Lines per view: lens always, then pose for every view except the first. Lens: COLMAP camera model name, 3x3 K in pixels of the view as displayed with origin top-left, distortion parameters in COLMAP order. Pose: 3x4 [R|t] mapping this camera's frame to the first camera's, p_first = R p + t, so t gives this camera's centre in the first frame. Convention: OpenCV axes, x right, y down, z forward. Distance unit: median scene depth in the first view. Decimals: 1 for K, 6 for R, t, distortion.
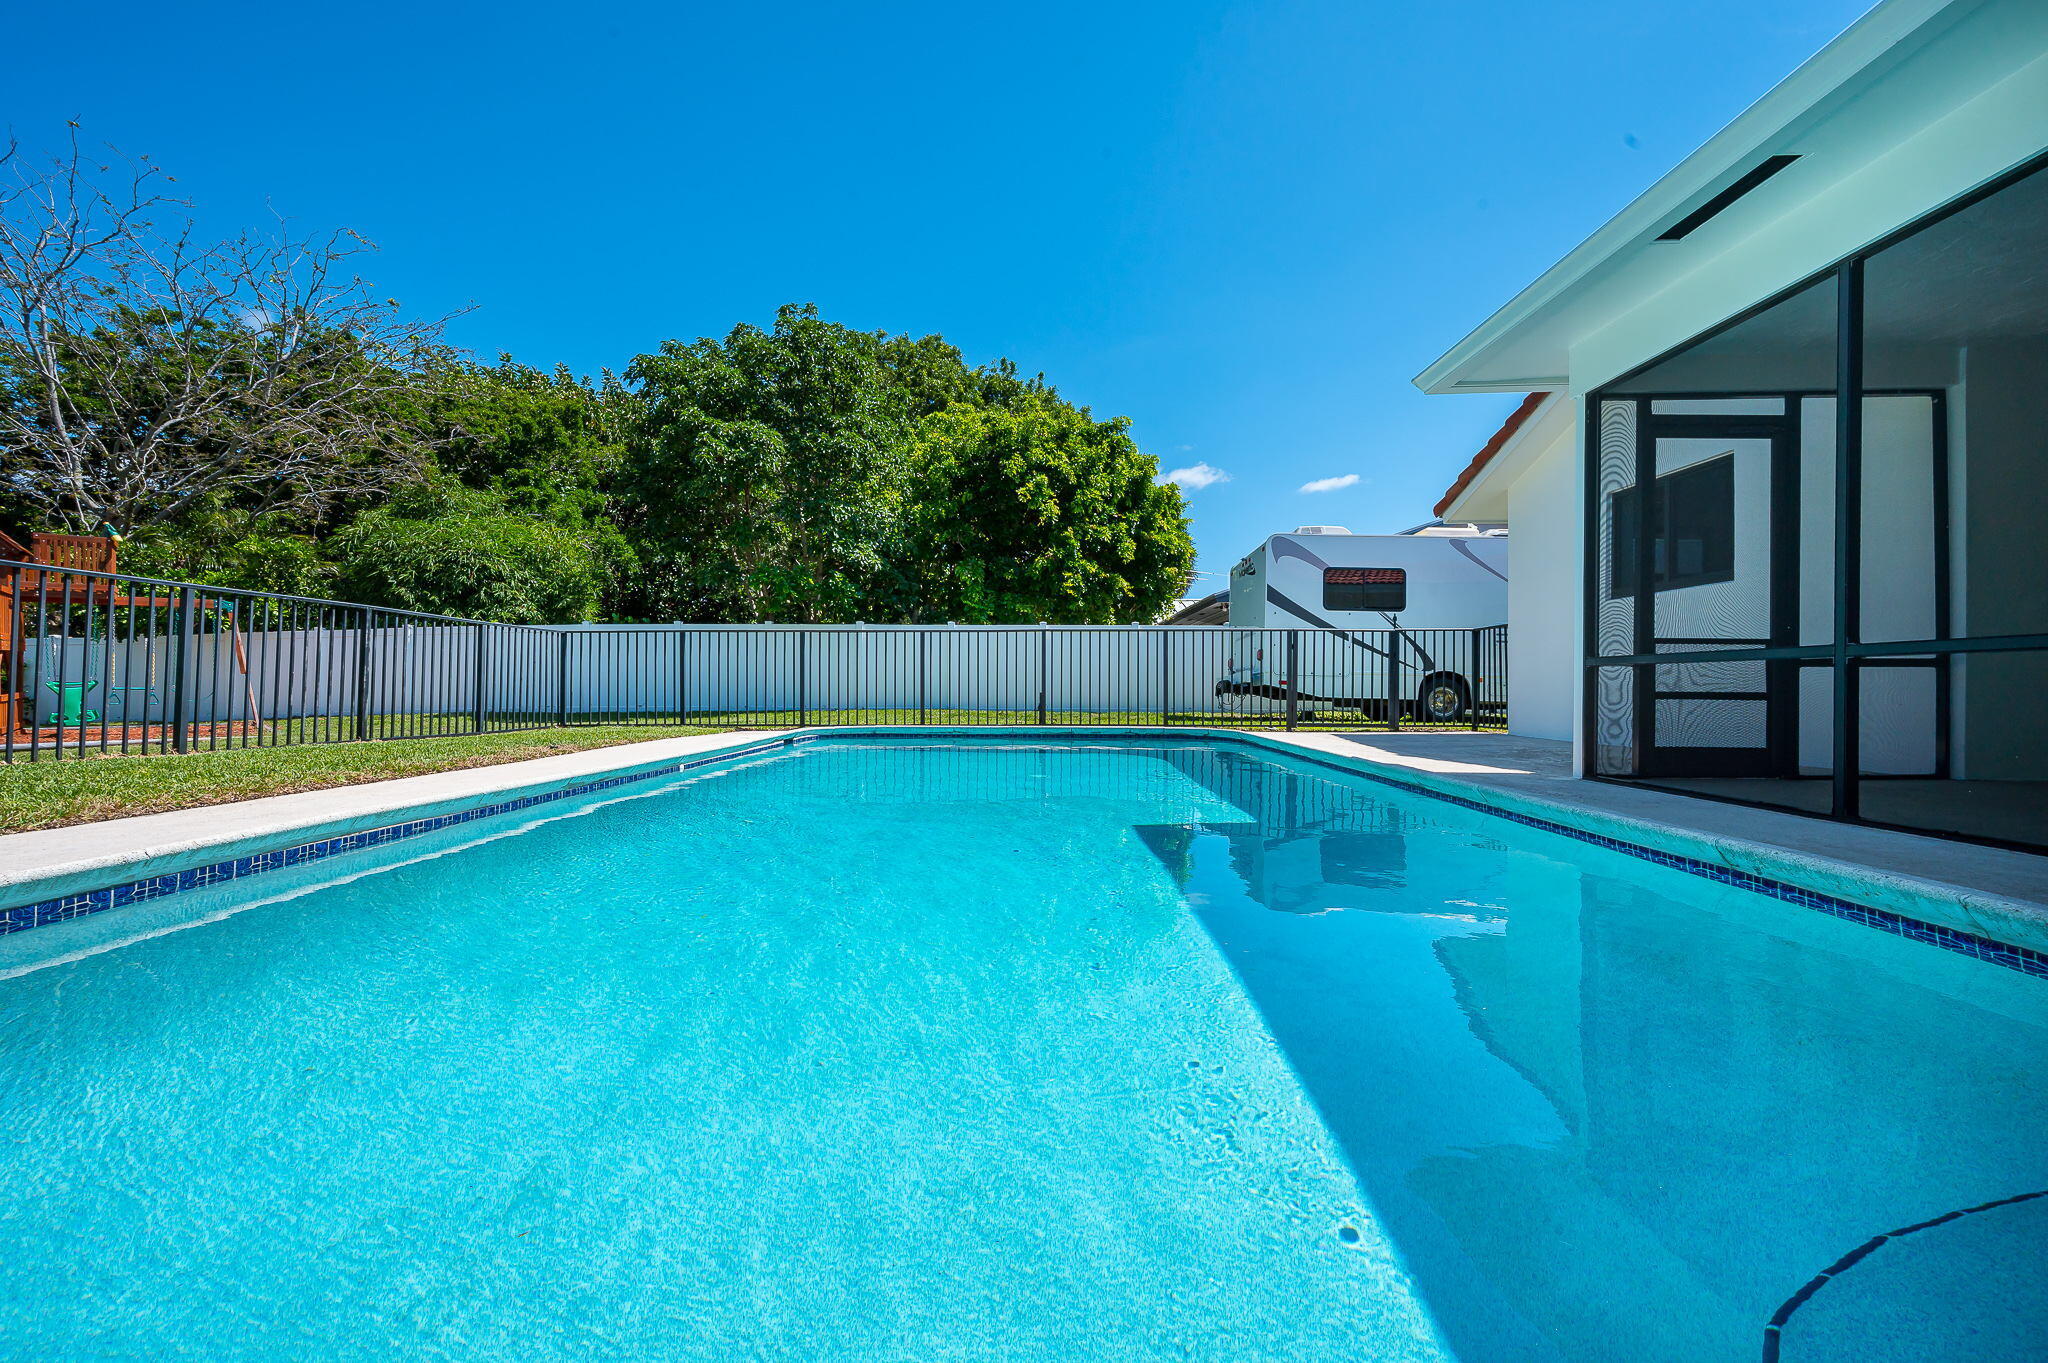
lens RADIAL K [[792.6, 0, 1030.5], [0, 792.6, 691.6], [0, 0, 1]] dist [-0.007978, -0.000015]
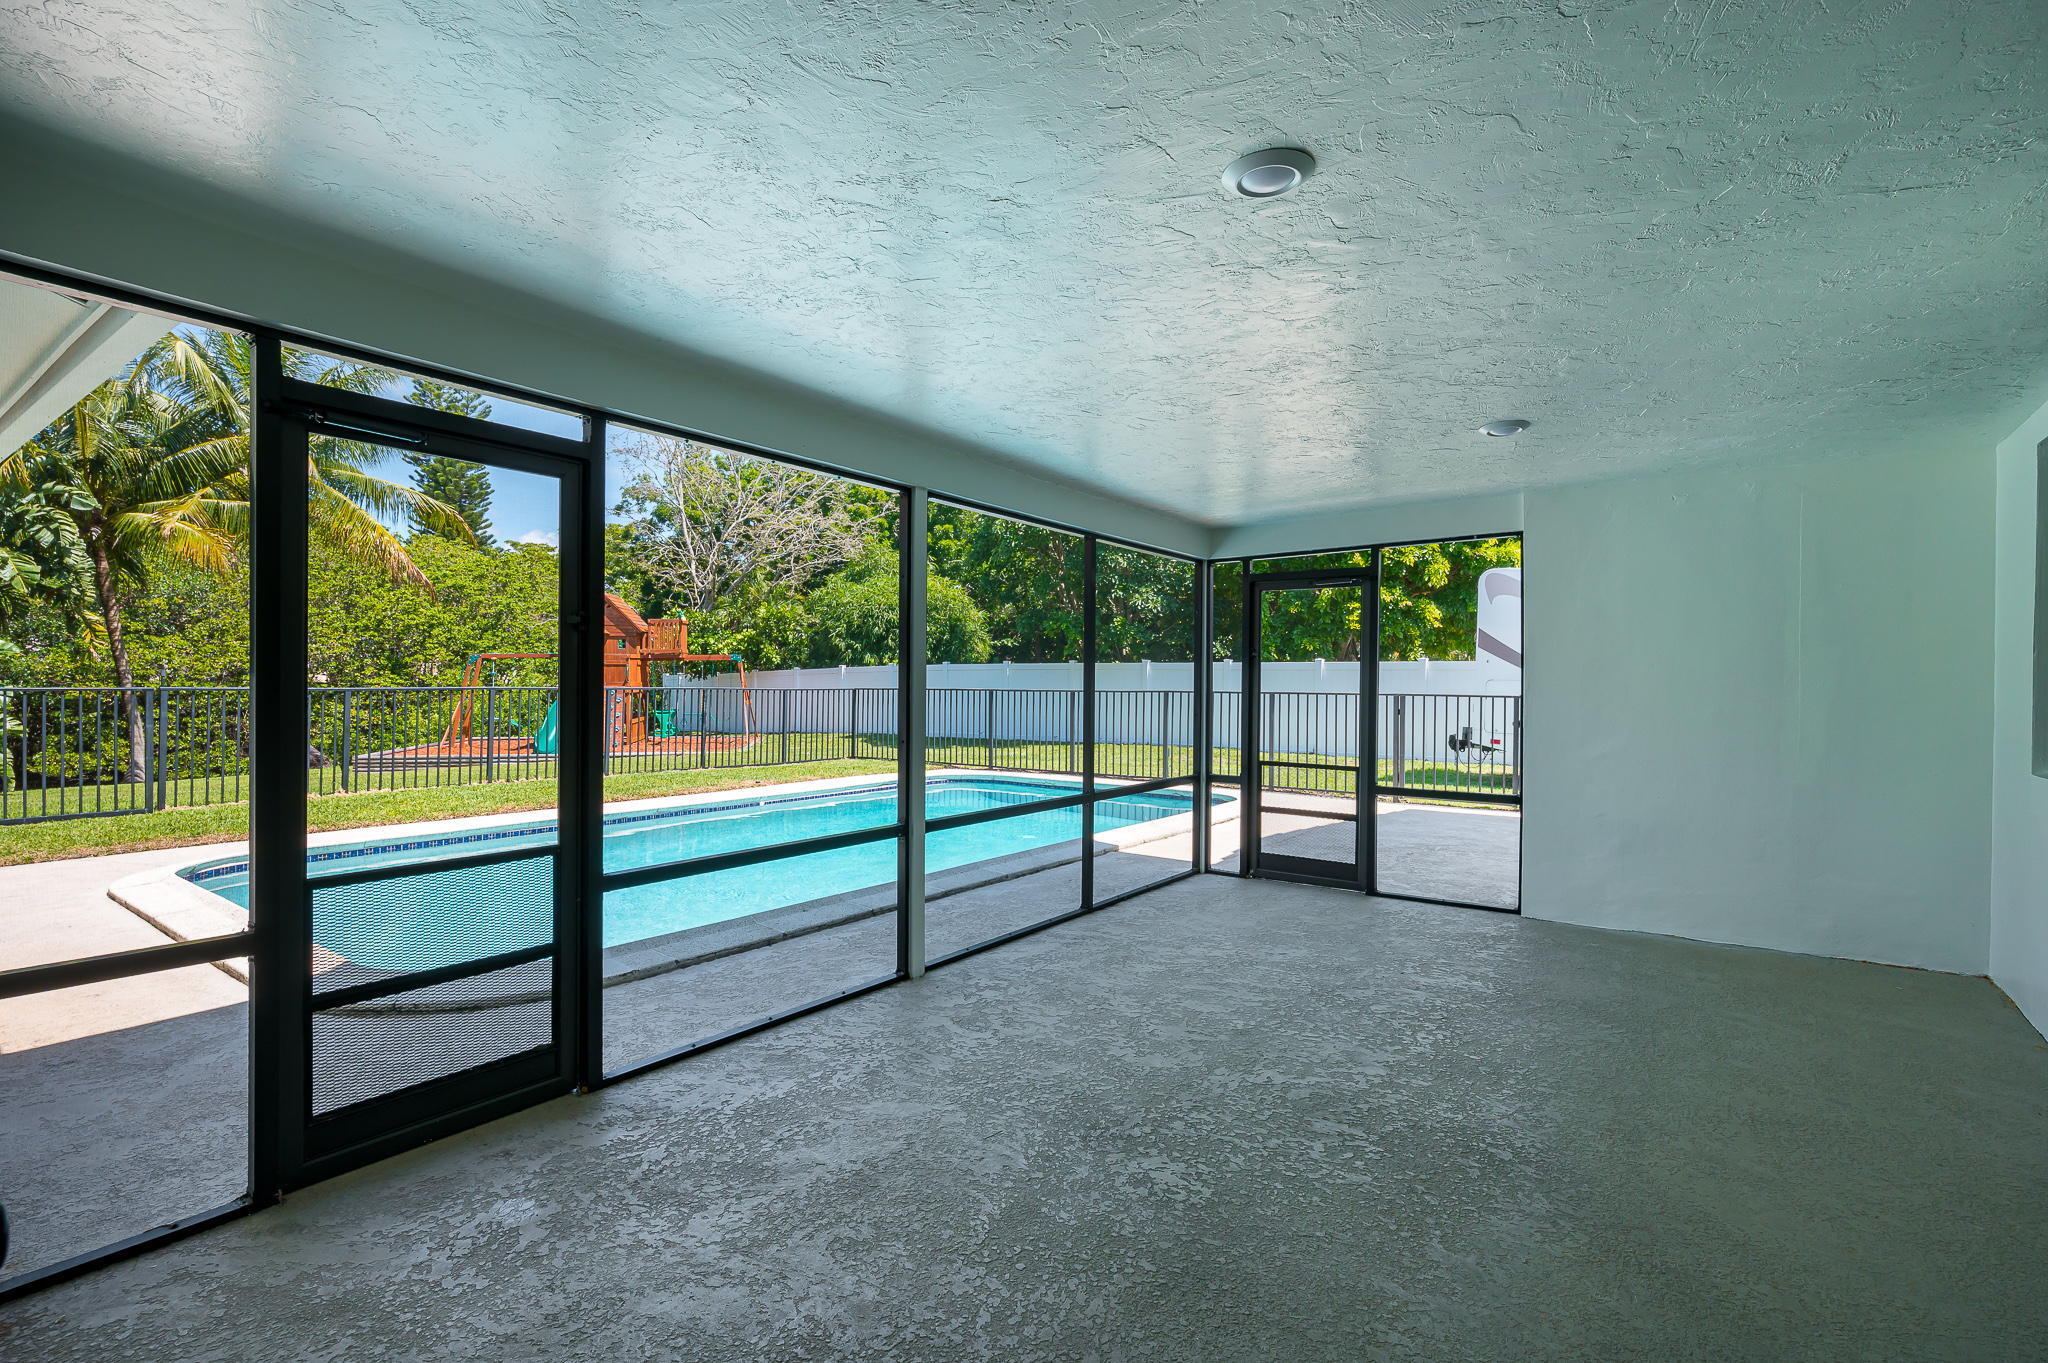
lens RADIAL K [[982.4, 0, 1062.8], [0, 982.4, 668.6], [0, 0, 1]] dist [-0.002128, 0.003242]
pose [[0.814361, -0.002235, -0.580355, 0.423850], [-0.010121, 0.999786, -0.018051, -0.052441], [0.580271, 0.020574, 0.814164, -0.105134]]
